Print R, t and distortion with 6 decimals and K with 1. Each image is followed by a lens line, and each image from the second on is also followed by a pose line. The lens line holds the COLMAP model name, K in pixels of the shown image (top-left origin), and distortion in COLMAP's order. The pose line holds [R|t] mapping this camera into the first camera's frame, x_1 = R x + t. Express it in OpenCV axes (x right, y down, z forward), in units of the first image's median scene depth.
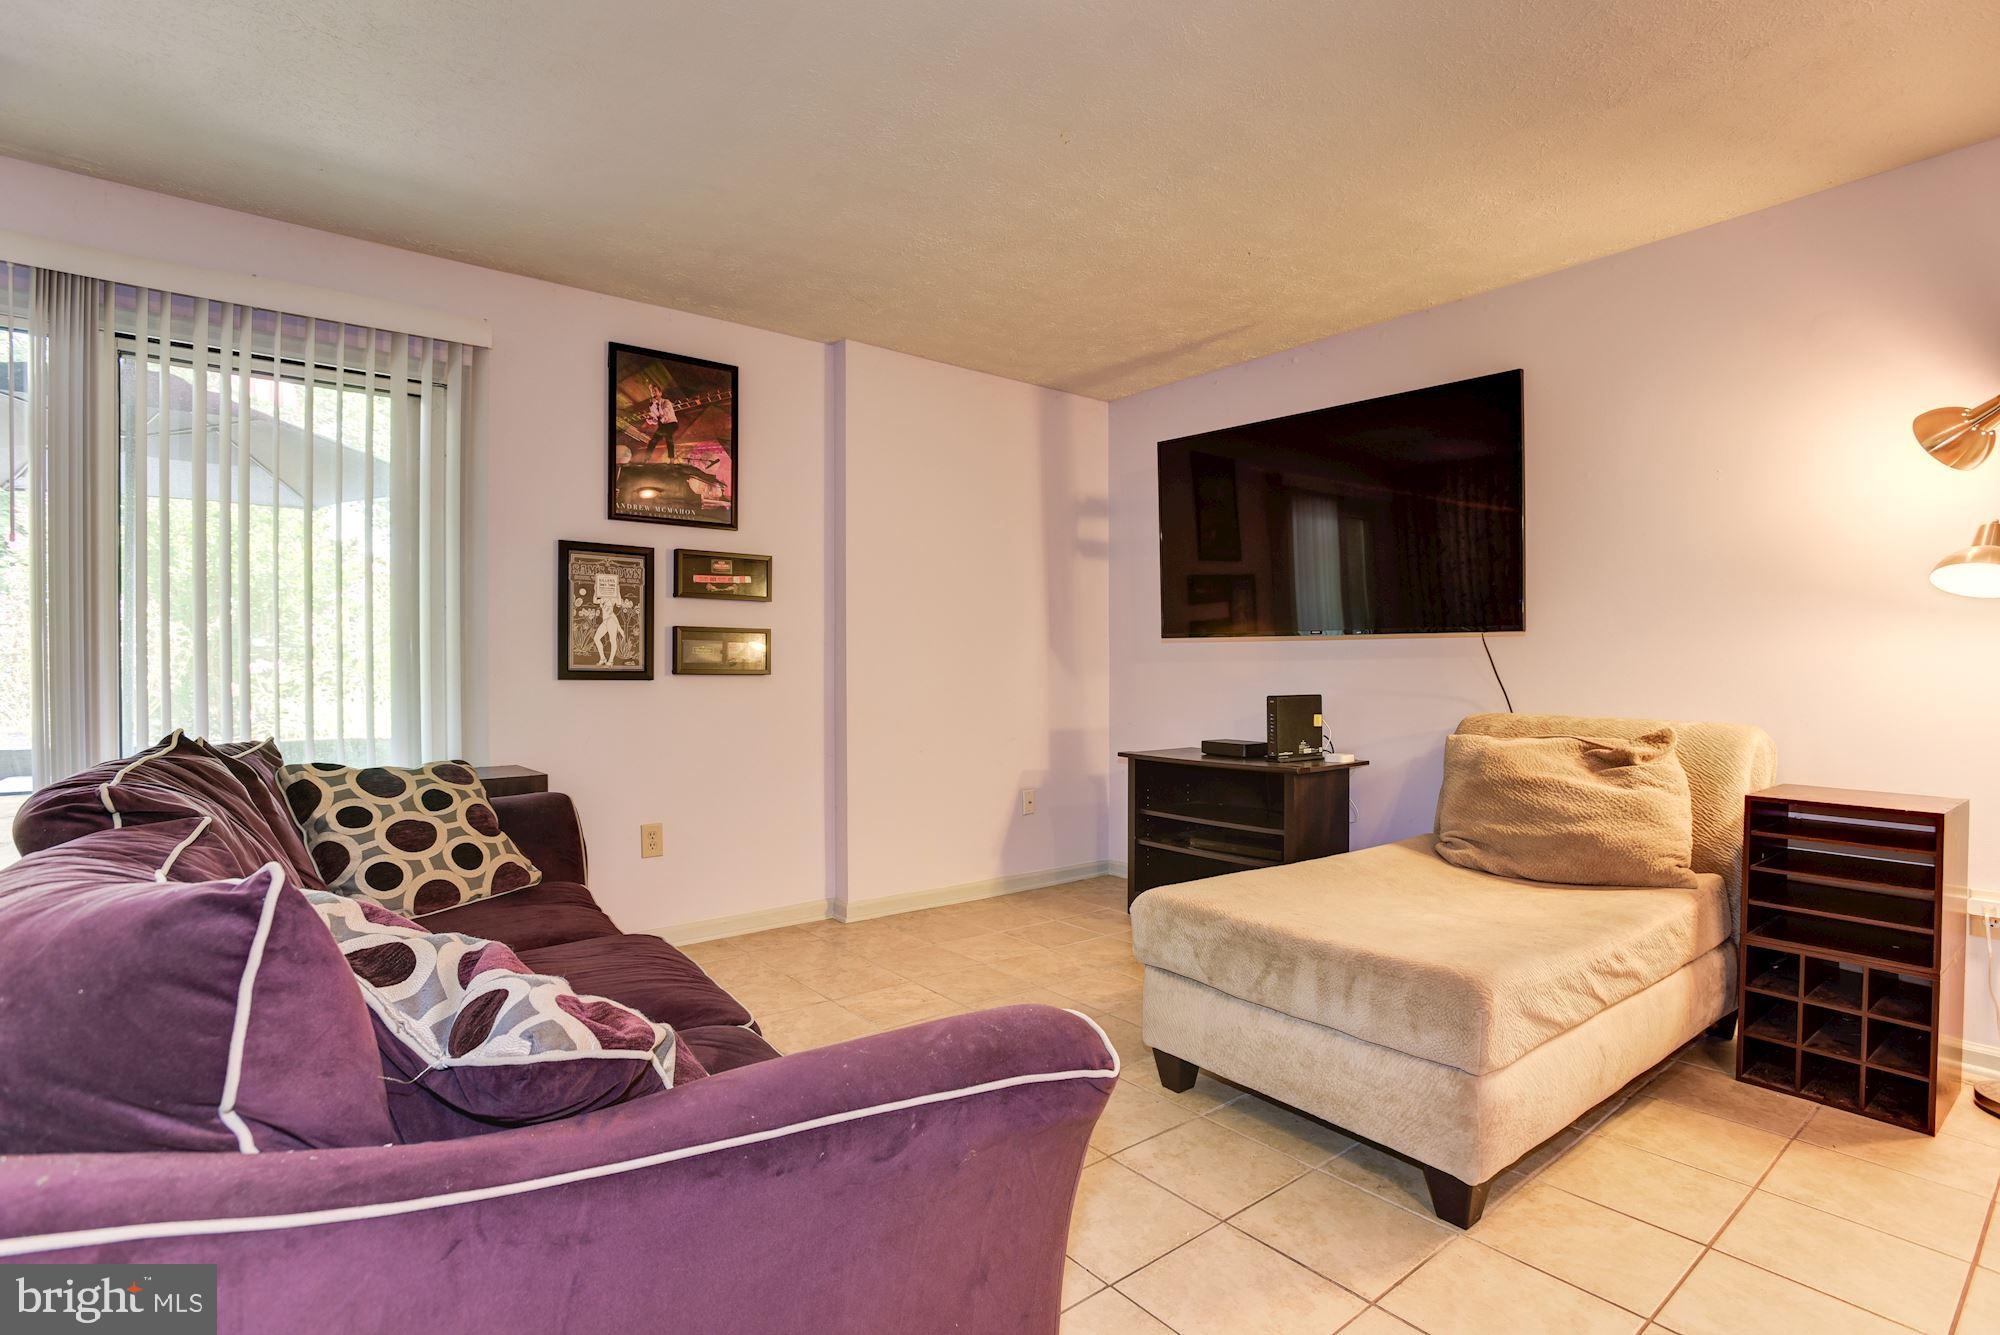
lens RADIAL K [[967.9, 0, 991.9], [0, 967.9, 671.2], [0, 0, 1]] dist [-0.038532, 0.020140]
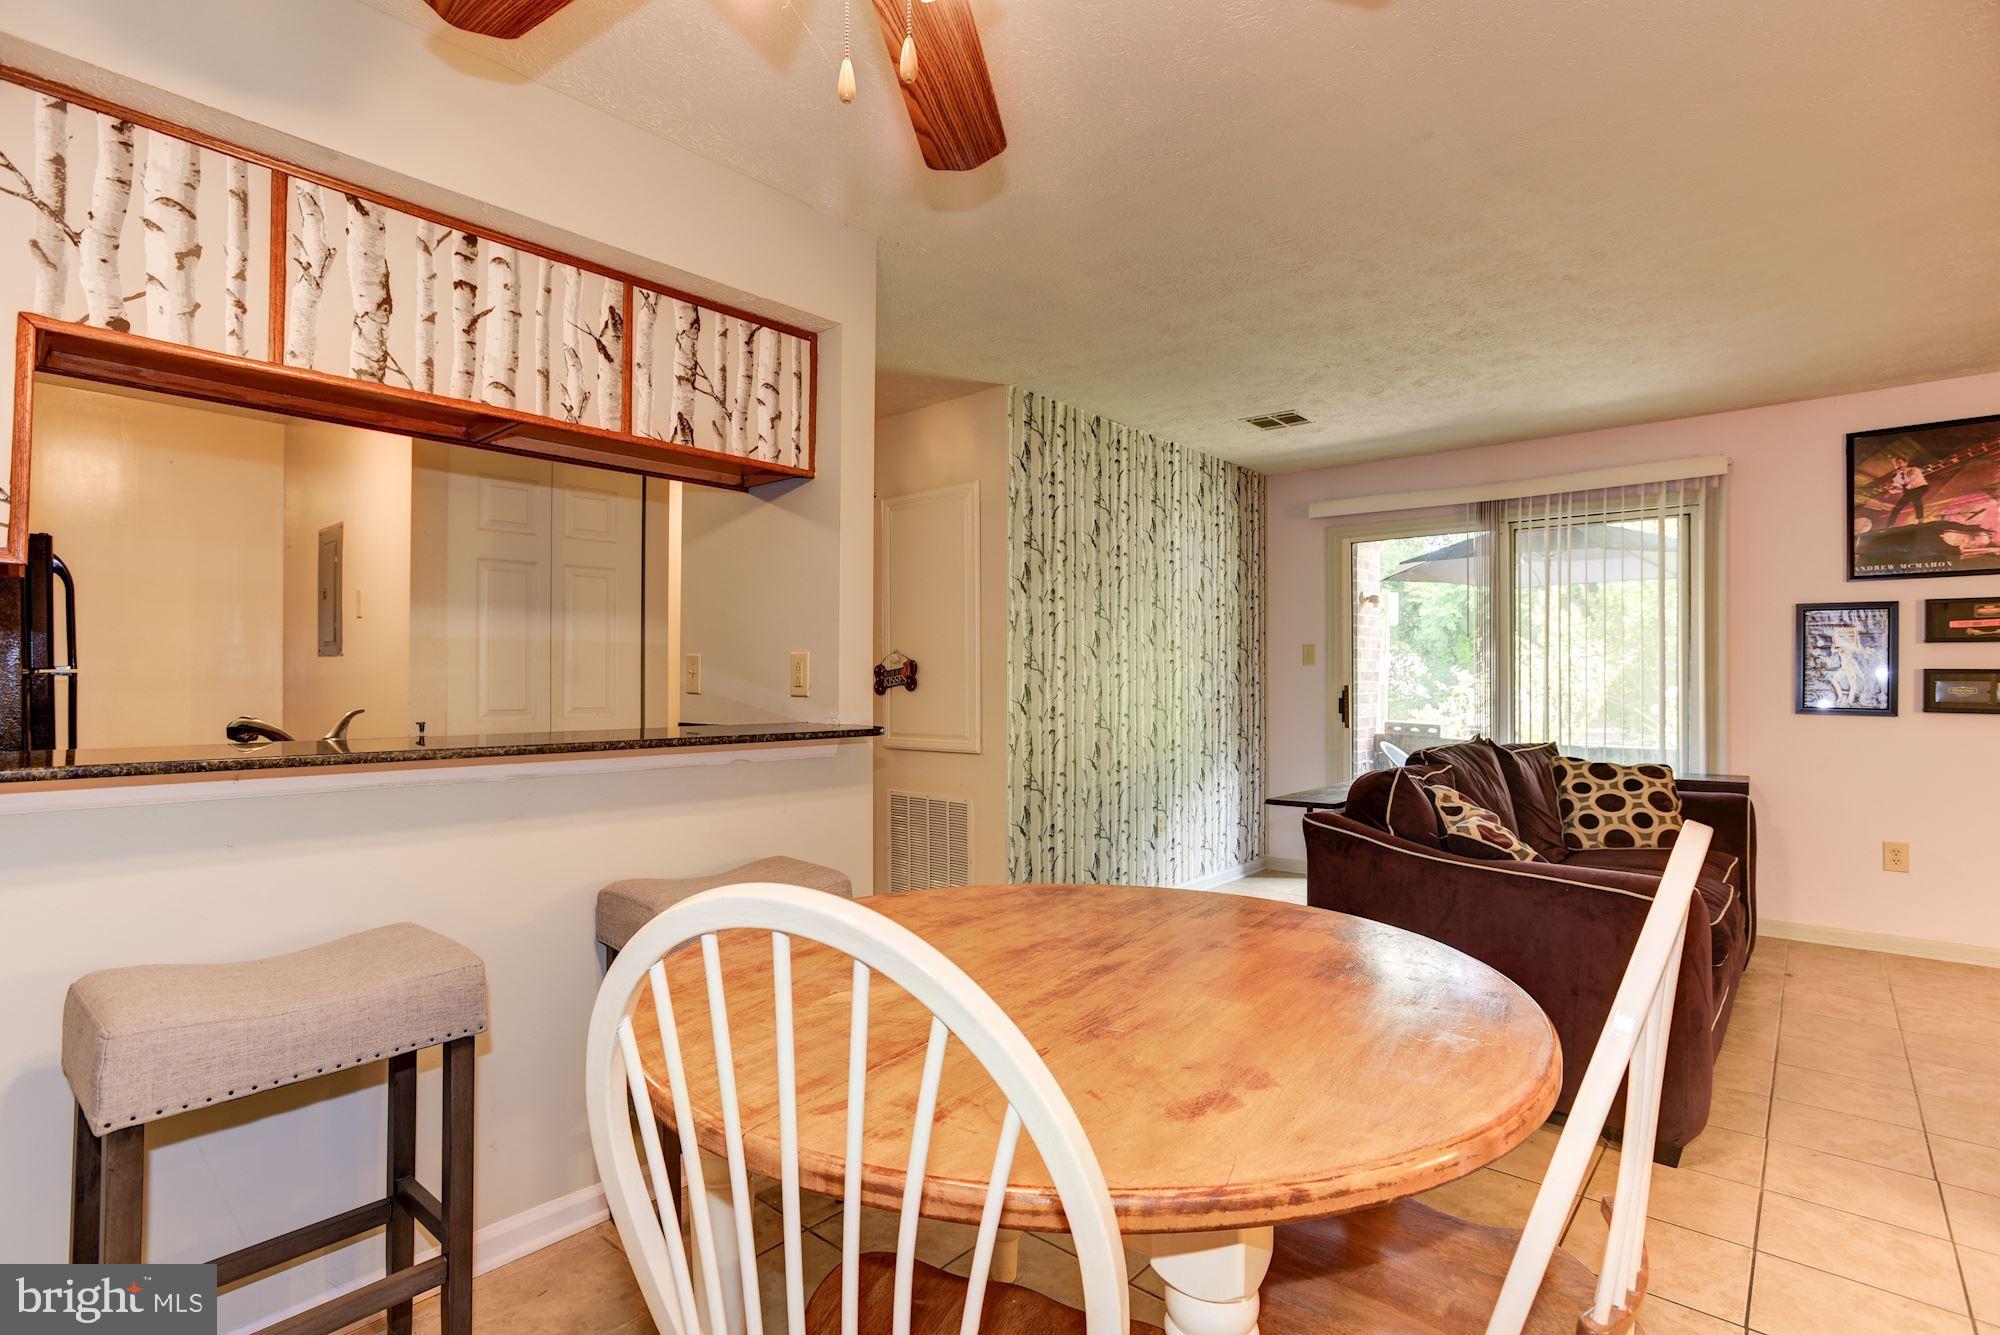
lens RADIAL K [[967.9, 0, 991.9], [0, 967.9, 671.2], [0, 0, 1]] dist [-0.038532, 0.020140]
pose [[0.193270, -0.007994, -0.981113, 0.630739], [-0.007245, 0.999928, -0.009575, -0.030032], [0.981119, 0.008959, 0.193198, -0.314115]]
